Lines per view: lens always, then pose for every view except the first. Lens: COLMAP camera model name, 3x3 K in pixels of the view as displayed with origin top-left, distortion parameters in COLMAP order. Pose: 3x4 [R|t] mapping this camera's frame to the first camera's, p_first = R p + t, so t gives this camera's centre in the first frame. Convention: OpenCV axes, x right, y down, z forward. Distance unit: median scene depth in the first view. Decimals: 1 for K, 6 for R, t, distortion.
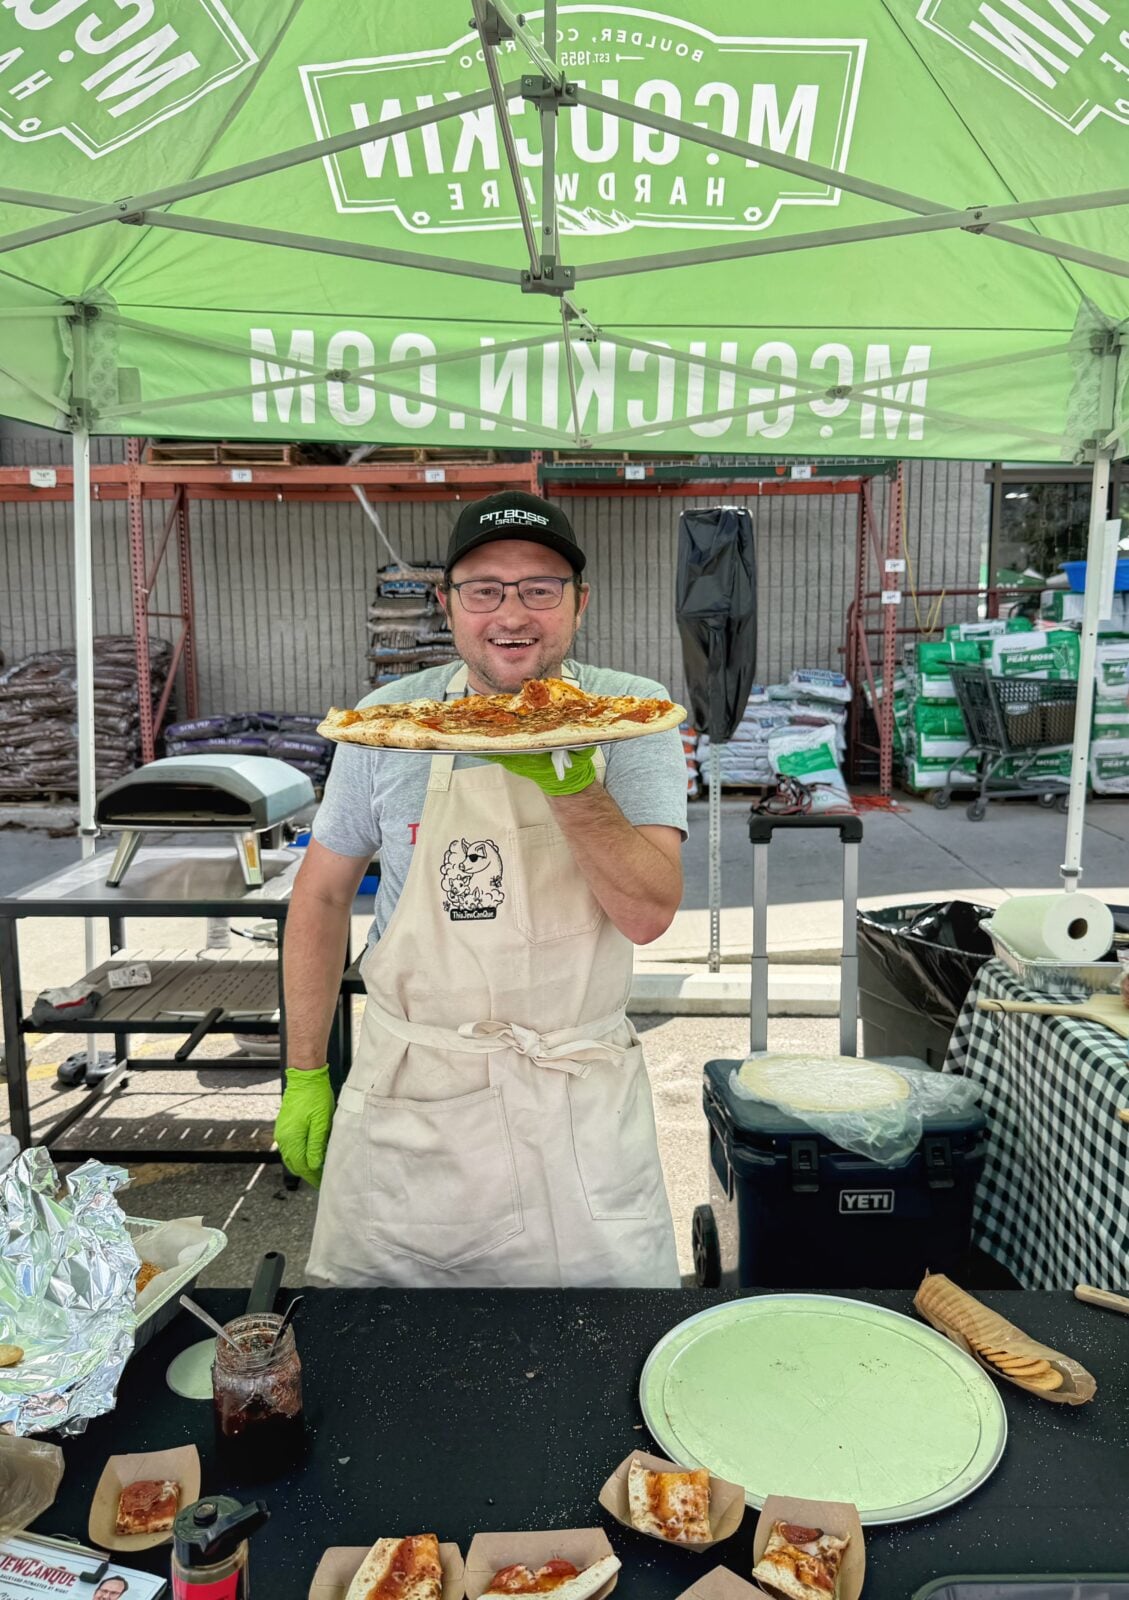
lens RADIAL K [[1393.0, 0, 614.1], [0, 1393.0, 800.4], [0, 0, 1]] dist [0.126735, -0.432609]
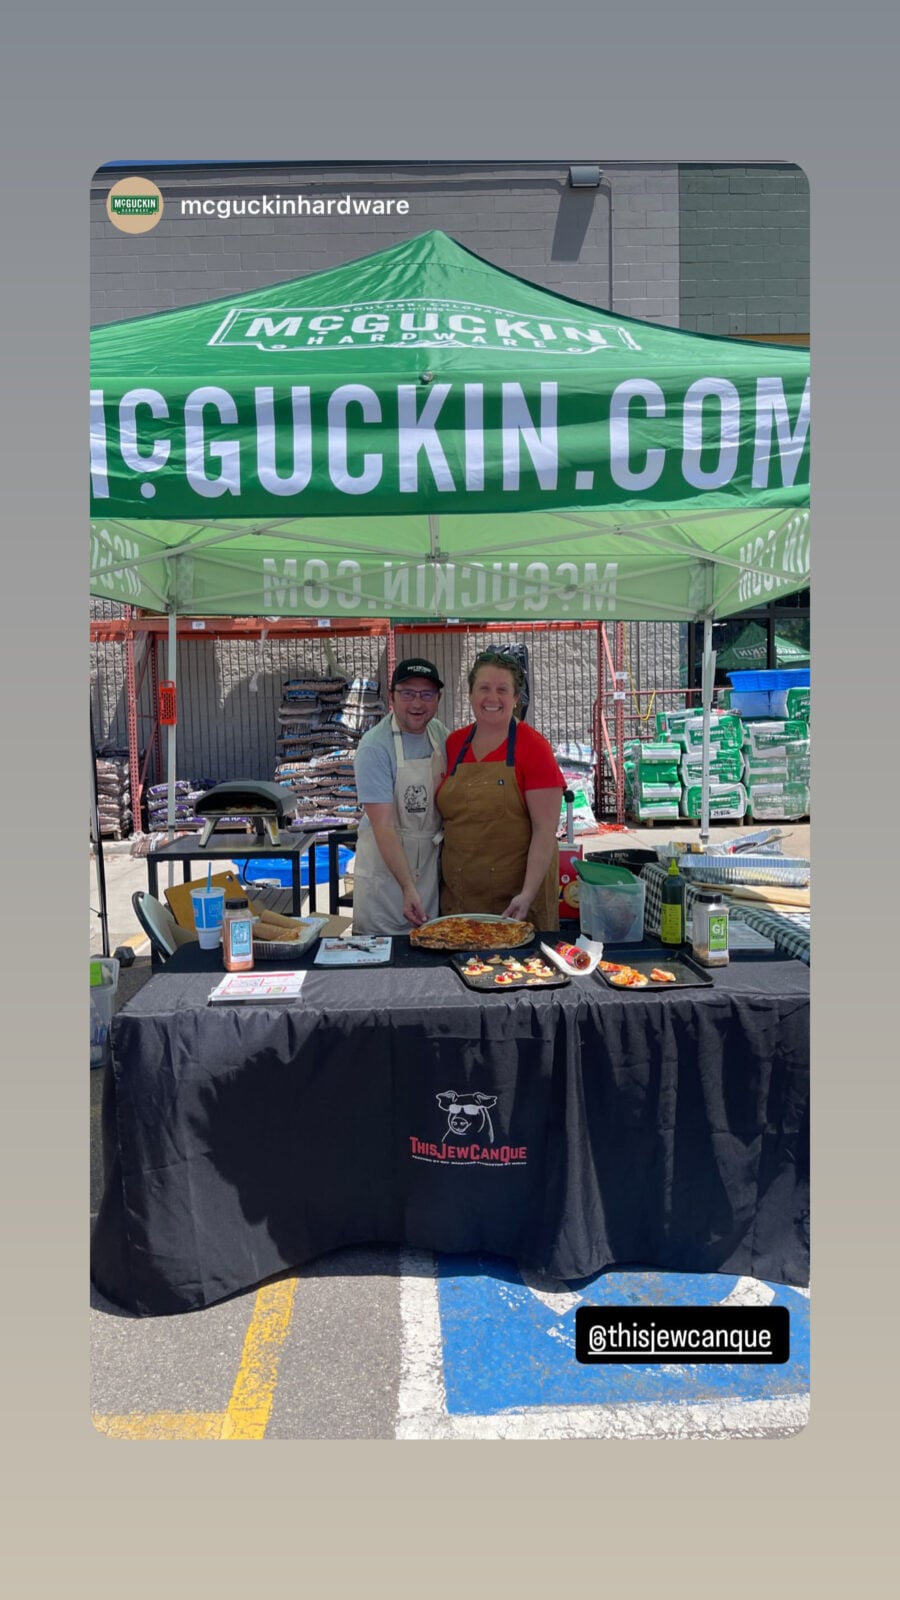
lens RADIAL K [[1249.3, 0, 450.0], [0, 1249.3, 800.0], [0, 0, 1]] dist [0.003536, 0.000150]
pose [[0.999449, -0.018337, 0.027674, -0.031182], [0.020208, 0.997419, -0.068903, 0.061205], [-0.026339, 0.069424, 0.997239, -0.364233]]
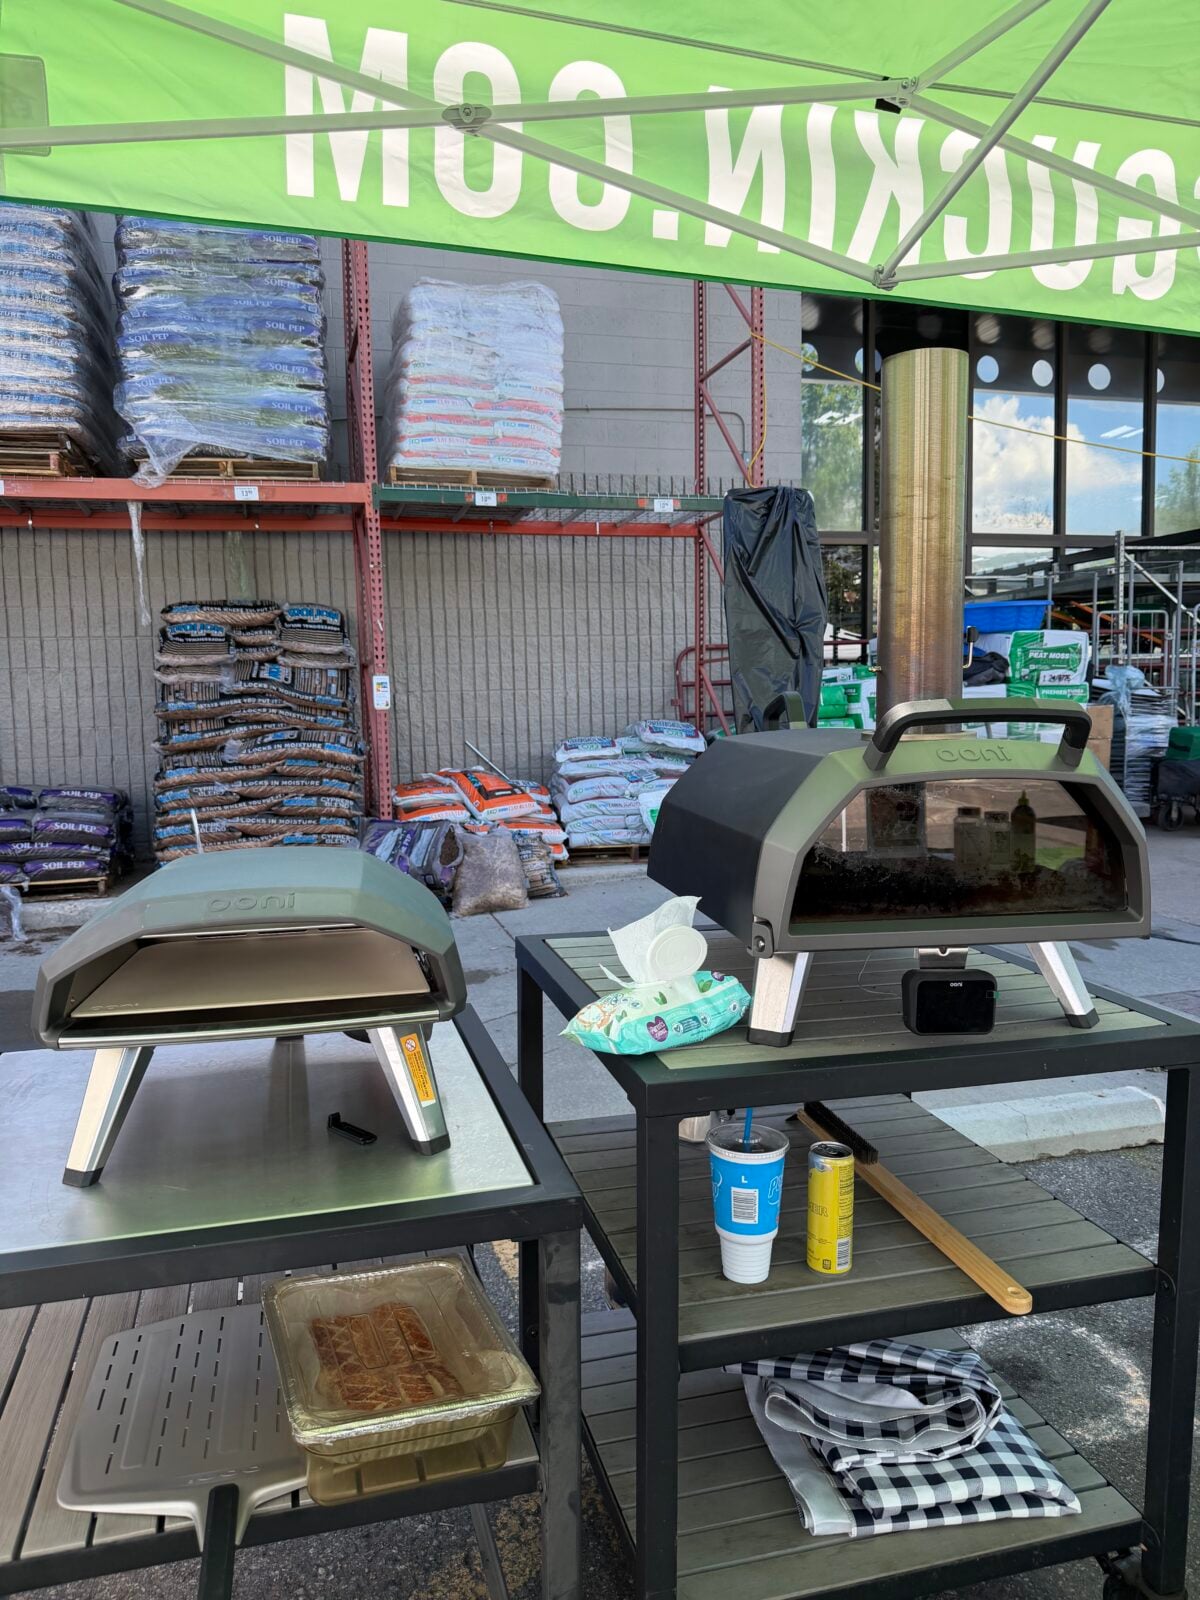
lens RADIAL K [[1146.0, 0, 600.0], [0, 1146.0, 800.0], [0, 0, 1]] dist [-0.001261, -0.003412]
pose [[0.945750, -0.039573, 0.322476, -0.157261], [0.056417, 0.997479, -0.043050, -0.009850], [-0.319959, 0.058908, 0.945598, 0.308467]]
